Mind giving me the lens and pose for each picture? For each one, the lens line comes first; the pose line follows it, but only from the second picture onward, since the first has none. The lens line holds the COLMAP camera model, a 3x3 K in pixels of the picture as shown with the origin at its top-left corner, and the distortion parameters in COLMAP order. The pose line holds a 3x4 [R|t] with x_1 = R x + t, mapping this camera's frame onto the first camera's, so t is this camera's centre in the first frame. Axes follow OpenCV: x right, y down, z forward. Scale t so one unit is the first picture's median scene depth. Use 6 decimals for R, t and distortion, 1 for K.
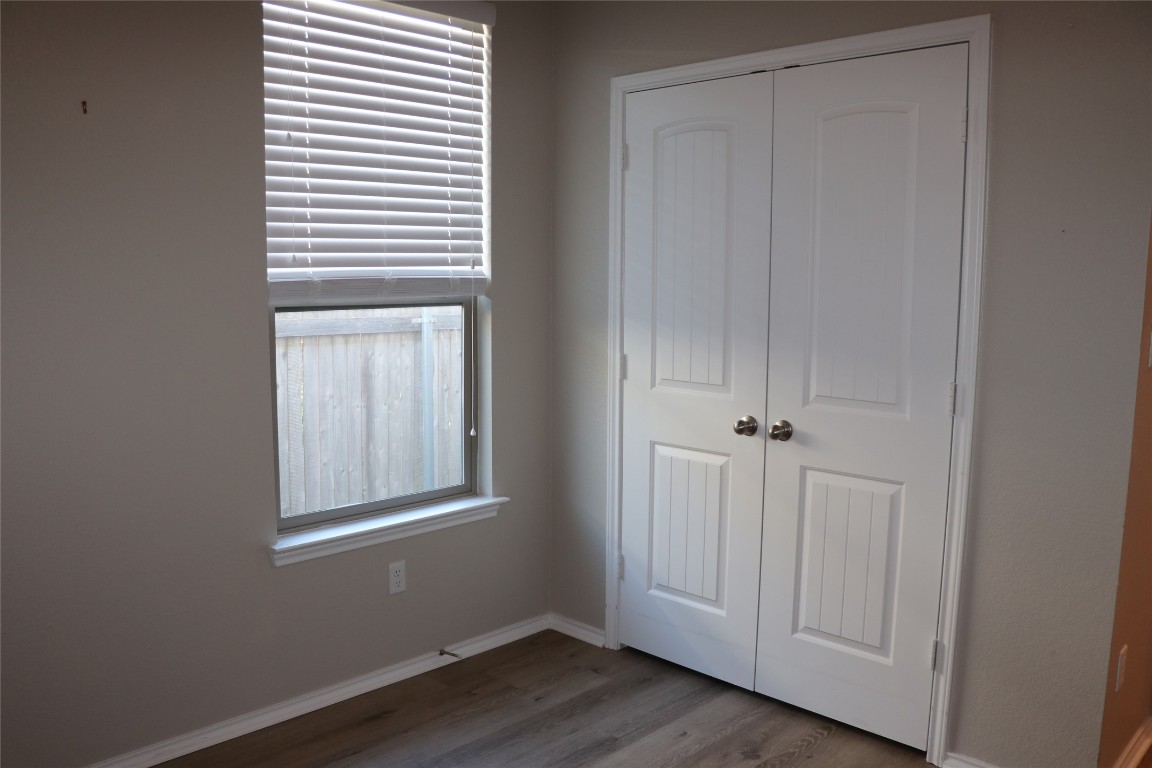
lens RADIAL K [[948.1, 0, 569.6], [0, 948.1, 374.8], [0, 0, 1]] dist [-0.159836, 0.115113]
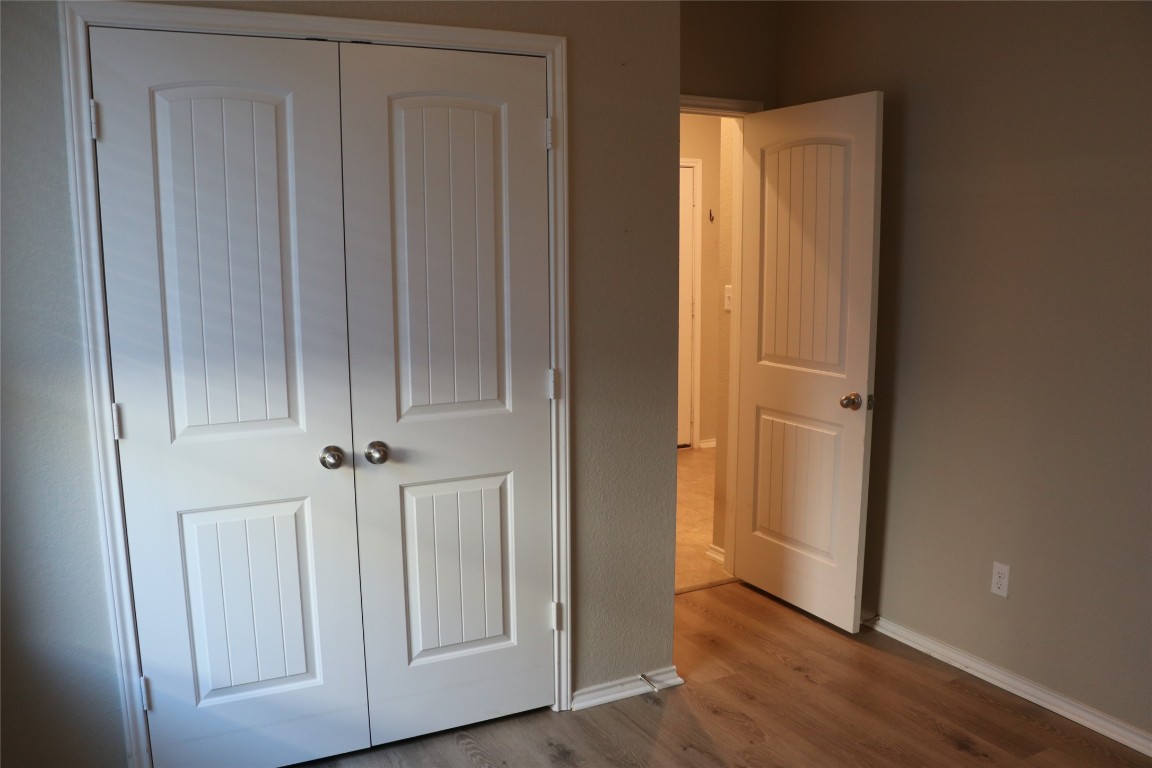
lens RADIAL K [[948.1, 0, 570.6], [0, 948.1, 391.5], [0, 0, 1]] dist [-0.159836, 0.115113]
pose [[0.317155, -0.136211, 0.938541, -0.554733], [0.129536, 0.986579, 0.099409, -0.064167], [-0.939486, 0.090047, 0.330542, 0.517832]]
